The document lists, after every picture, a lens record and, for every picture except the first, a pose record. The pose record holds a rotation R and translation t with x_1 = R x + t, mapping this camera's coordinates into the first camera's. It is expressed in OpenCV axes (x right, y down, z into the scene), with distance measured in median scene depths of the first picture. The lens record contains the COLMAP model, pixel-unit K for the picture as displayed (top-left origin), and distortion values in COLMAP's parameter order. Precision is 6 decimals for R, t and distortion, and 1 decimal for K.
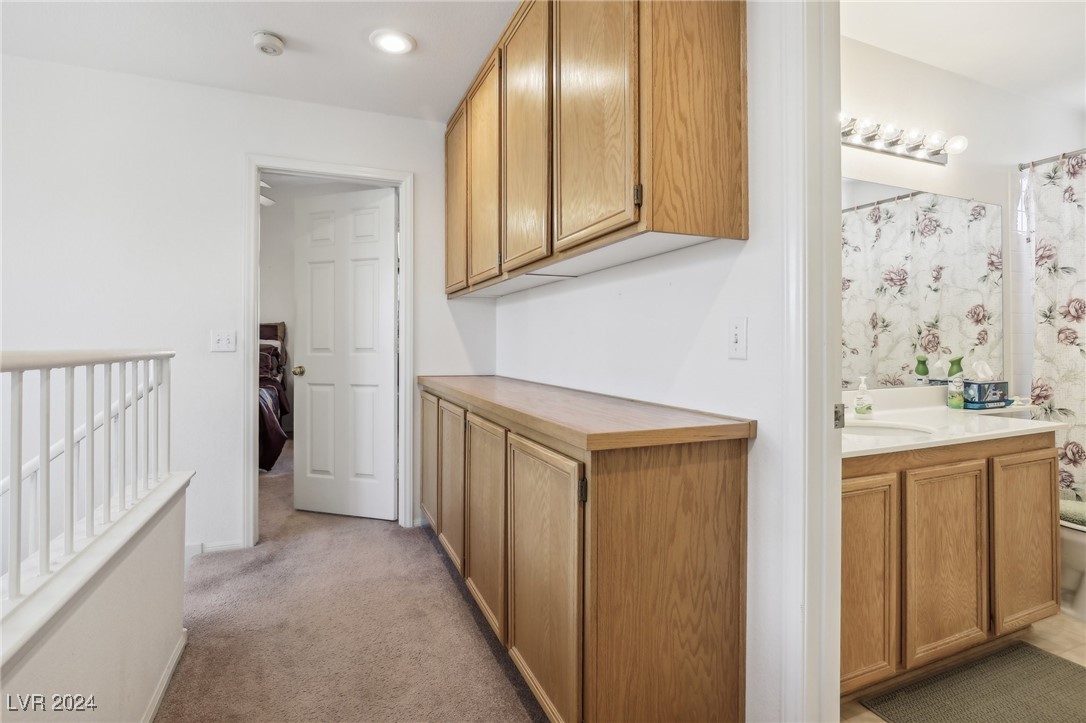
lens RADIAL K [[532.8, 0, 546.0], [0, 532.8, 339.0], [0, 0, 1]] dist [-0.020468, 0.005093]
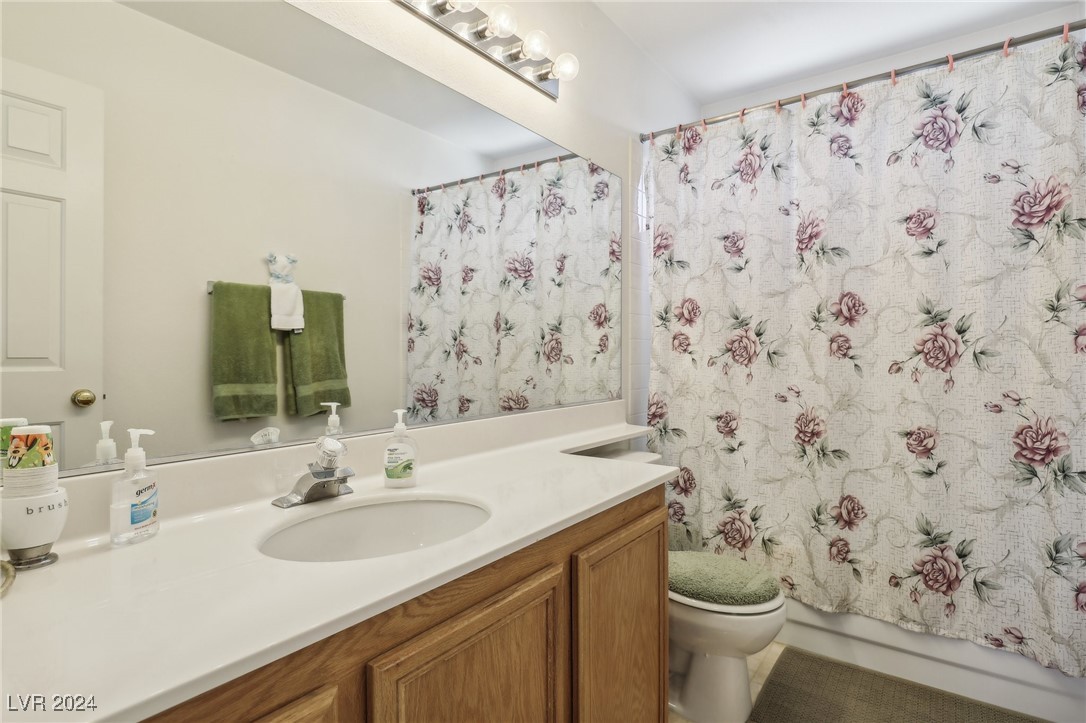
lens RADIAL K [[560.5, 0, 541.1], [0, 560.5, 358.4], [0, 0, 1]] dist [-0.023255, -0.000231]
pose [[0.859881, -0.002998, 0.510486, 0.301085], [-0.007416, 0.999804, 0.018363, 0.004590], [-0.510441, -0.019576, 0.859690, 0.300835]]
